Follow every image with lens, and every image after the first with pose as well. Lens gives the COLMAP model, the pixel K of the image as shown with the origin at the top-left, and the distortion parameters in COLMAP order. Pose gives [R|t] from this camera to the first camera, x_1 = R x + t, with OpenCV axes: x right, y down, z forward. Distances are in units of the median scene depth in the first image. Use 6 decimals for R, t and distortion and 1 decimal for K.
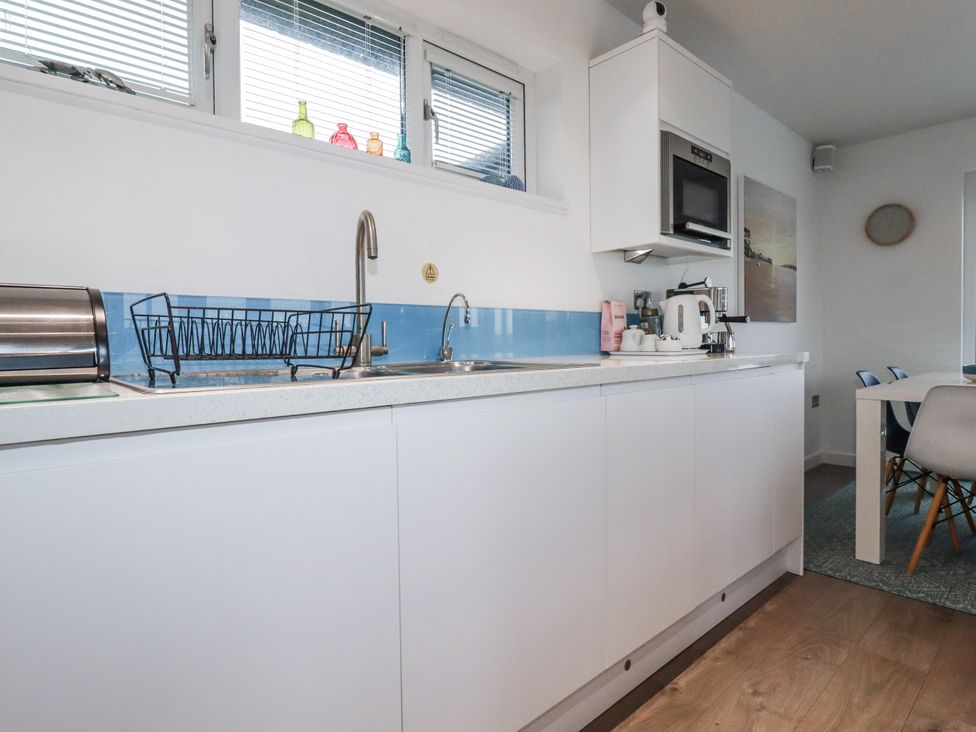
lens RADIAL K [[540.9, 0, 486.8], [0, 540.9, 358.6], [0, 0, 1]] dist [0.001125, 0.001162]
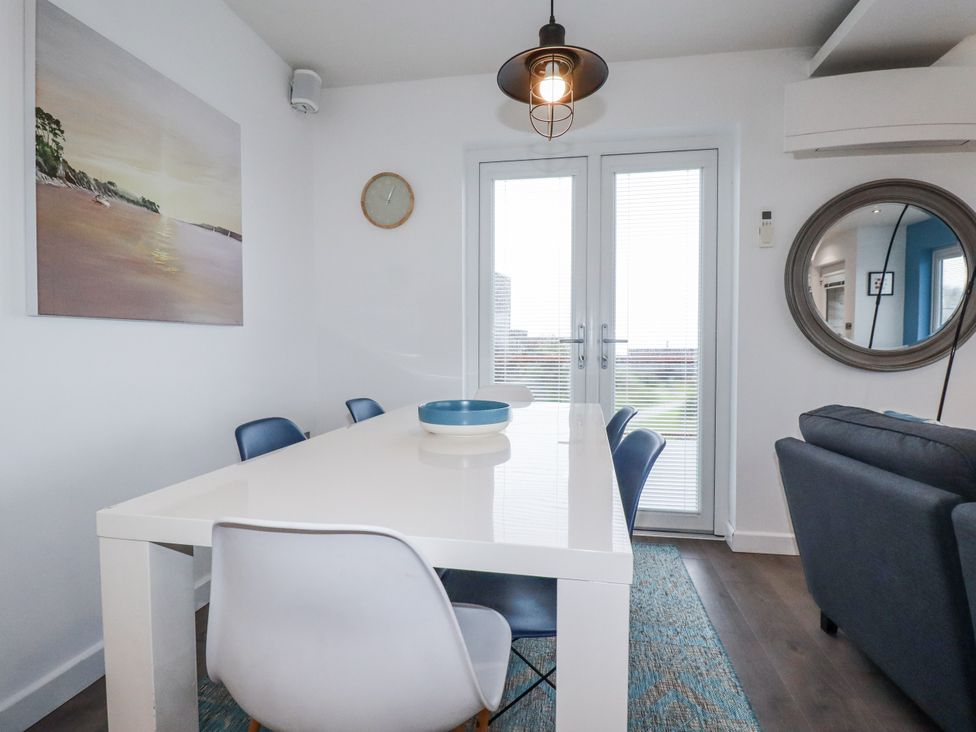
lens RADIAL K [[508.9, 0, 482.9], [0, 508.9, 362.2], [0, 0, 1]] dist [-0.012837, -0.004363]
pose [[0.797105, -0.002848, 0.603834, 0.515301], [0.006296, 0.999974, -0.003595, -0.027072], [-0.603808, 0.006667, 0.797102, 0.443766]]
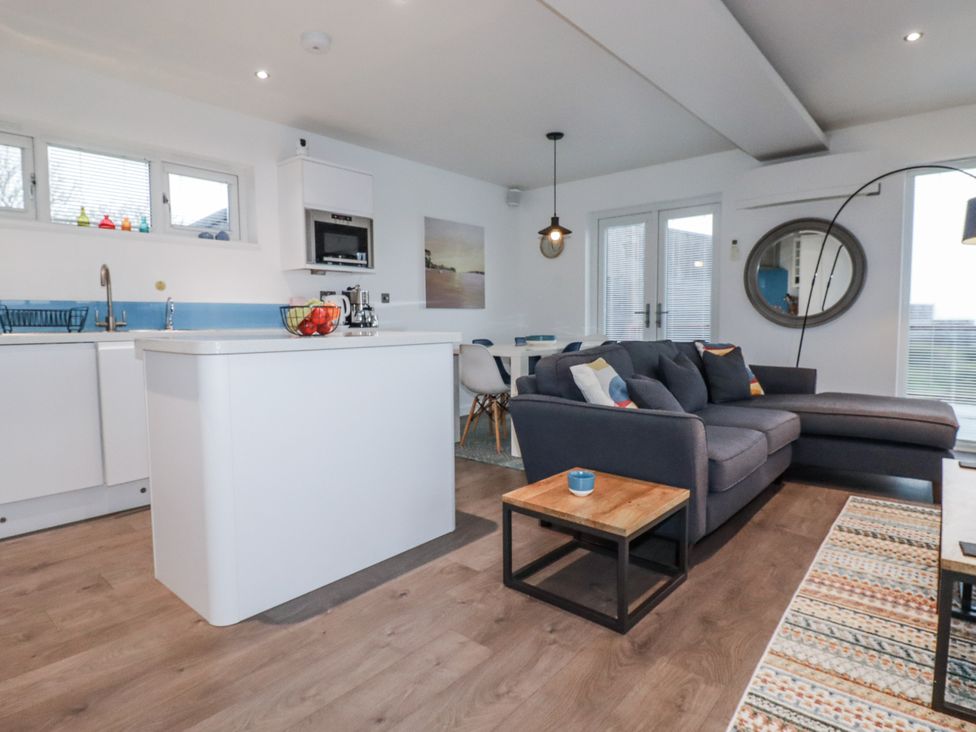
lens RADIAL K [[554.2, 0, 483.0], [0, 554.2, 356.3], [0, 0, 1]] dist [-0.001473, -0.000469]
pose [[0.993914, 0.000024, 0.110163, 0.461115], [-0.003760, 0.999425, 0.033703, 0.015589], [-0.110099, -0.033912, 0.993342, -0.635810]]
